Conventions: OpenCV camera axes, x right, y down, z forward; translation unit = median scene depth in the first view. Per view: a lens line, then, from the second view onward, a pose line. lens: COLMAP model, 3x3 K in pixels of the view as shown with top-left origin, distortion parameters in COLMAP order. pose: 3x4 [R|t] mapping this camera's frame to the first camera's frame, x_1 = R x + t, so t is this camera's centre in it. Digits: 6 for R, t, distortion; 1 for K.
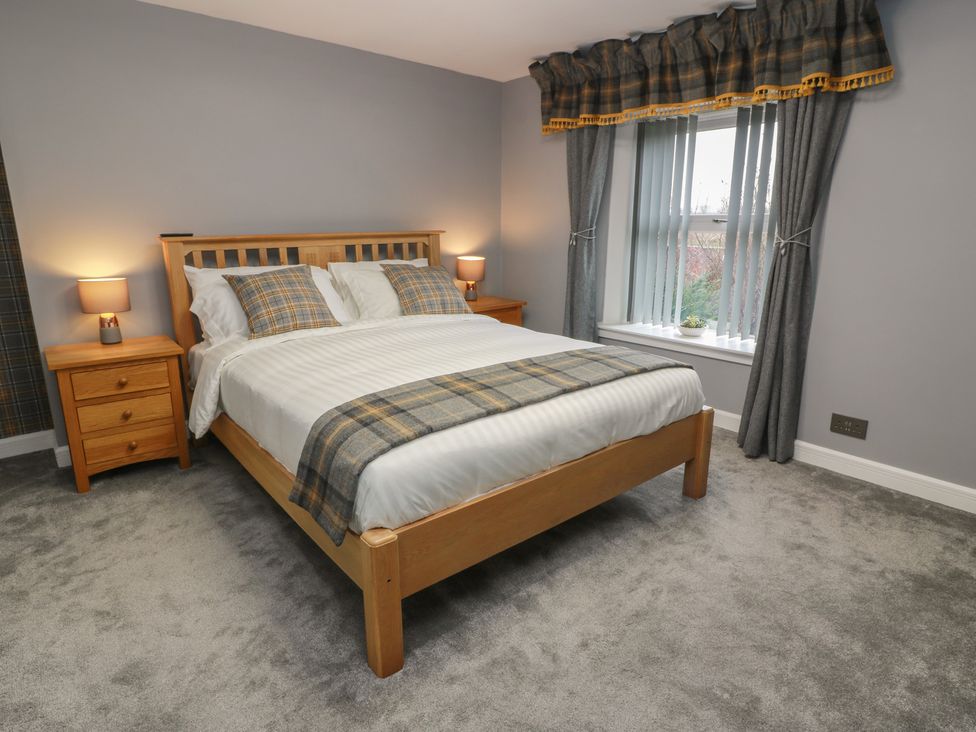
lens RADIAL K [[519.6, 0, 488.7], [0, 519.6, 360.8], [0, 0, 1]] dist [0.002424, -0.015511]
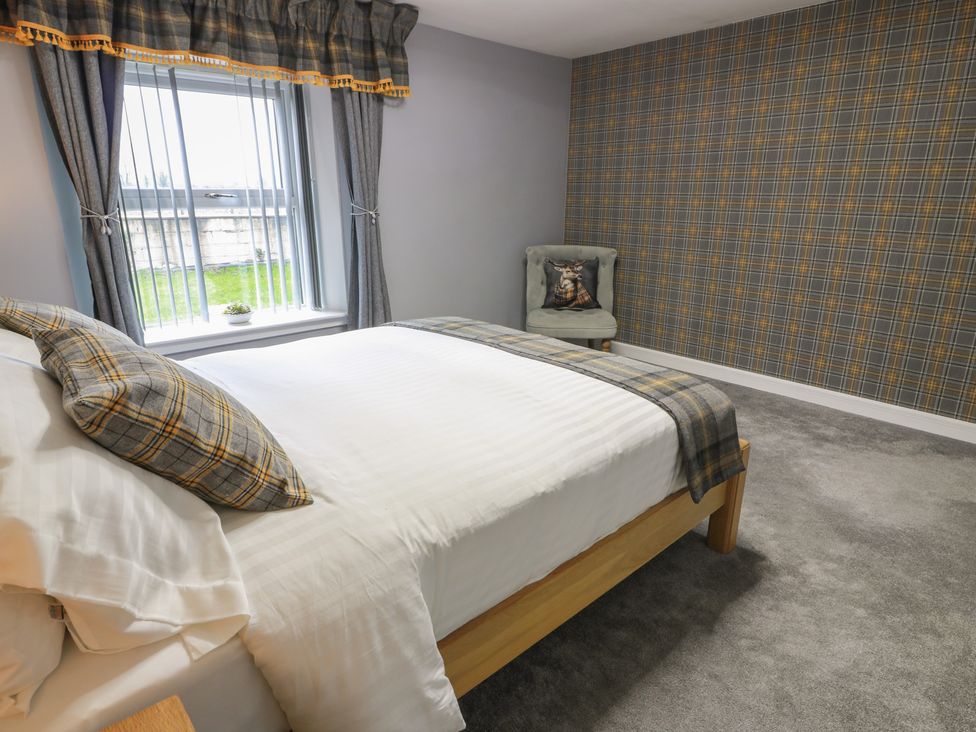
lens RADIAL K [[519.6, 0, 488.7], [0, 519.6, 360.8], [0, 0, 1]] dist [0.002424, -0.015511]
pose [[0.031883, -0.306415, 0.951364, -0.806087], [0.256717, 0.922426, 0.288492, -0.222020], [-0.965961, 0.235034, 0.108072, 0.801842]]
